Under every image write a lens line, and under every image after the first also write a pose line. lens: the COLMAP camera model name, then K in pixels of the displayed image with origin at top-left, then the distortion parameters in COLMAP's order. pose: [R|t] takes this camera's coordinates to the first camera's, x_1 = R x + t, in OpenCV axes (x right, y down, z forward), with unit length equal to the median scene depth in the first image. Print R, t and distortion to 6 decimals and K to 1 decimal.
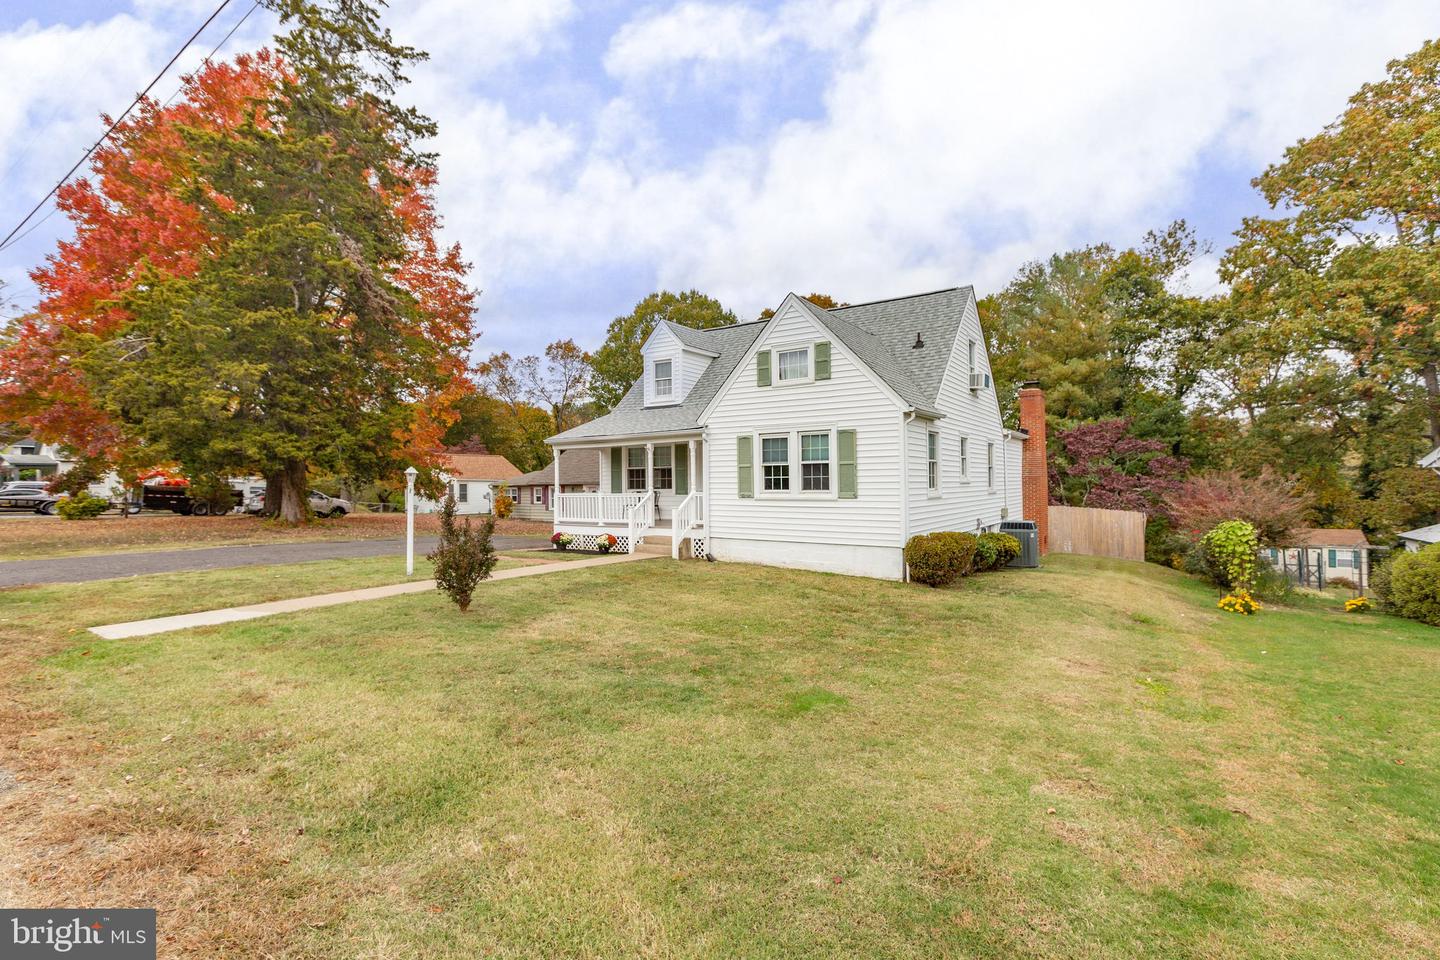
lens RADIAL K [[690.4, 0, 629.9], [0, 690.4, 468.4], [0, 0, 1]] dist [0.000812, -0.016716]
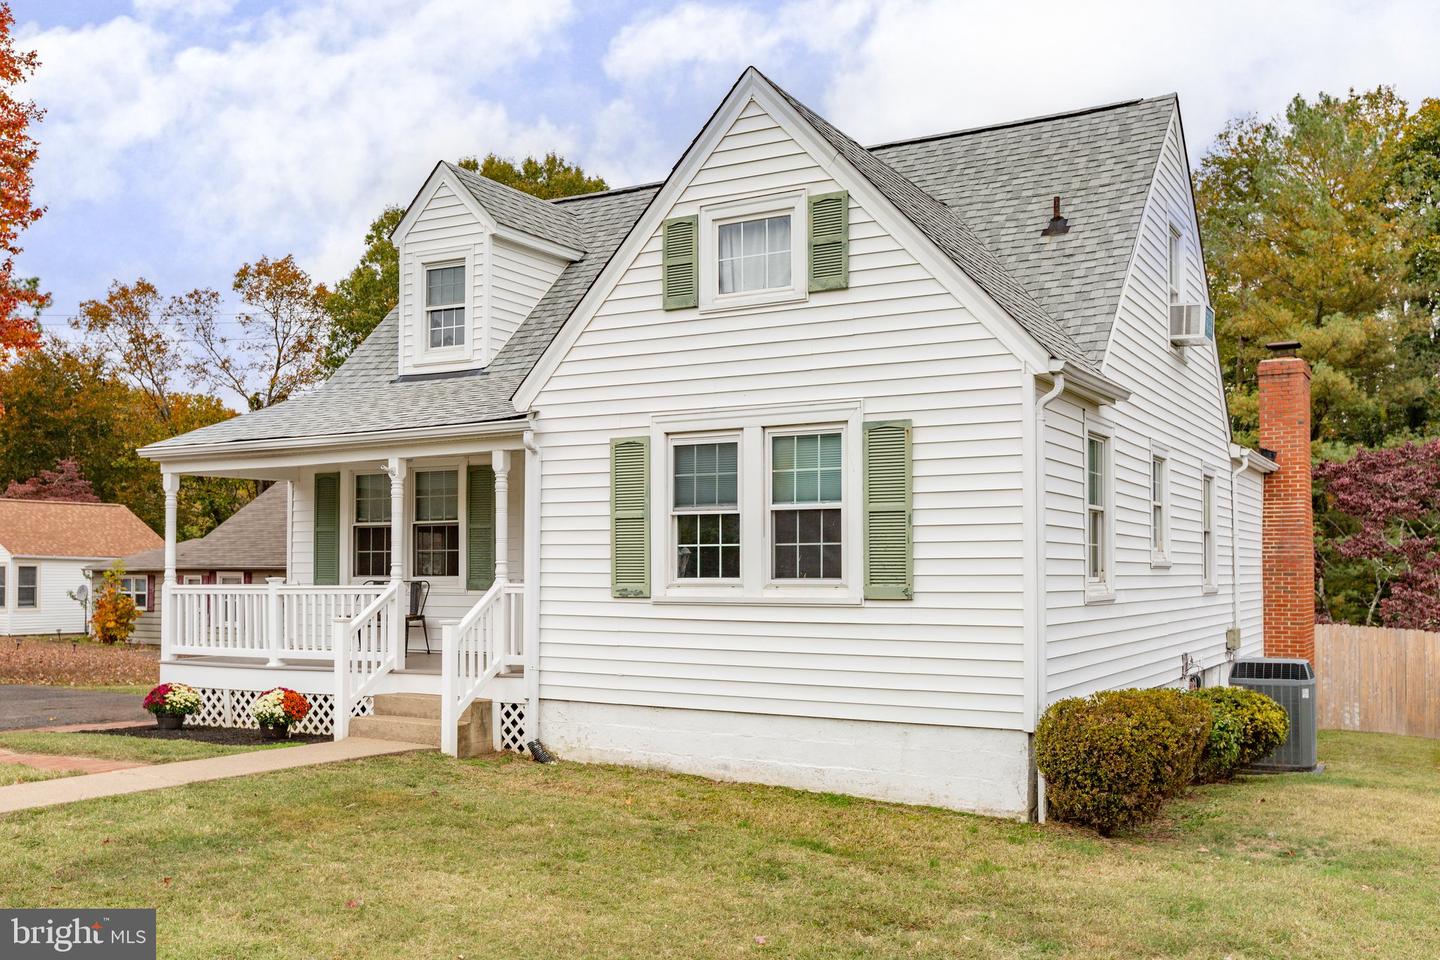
lens RADIAL K [[1379.7, 0, 619.7], [0, 1379.7, 529.8], [0, 0, 1]] dist [-0.003299, -0.023229]
pose [[0.991280, 0.015042, 0.130911, 0.057538], [-0.013657, 0.999841, -0.011471, 0.012833], [-0.131063, 0.009583, 0.991328, 0.223590]]
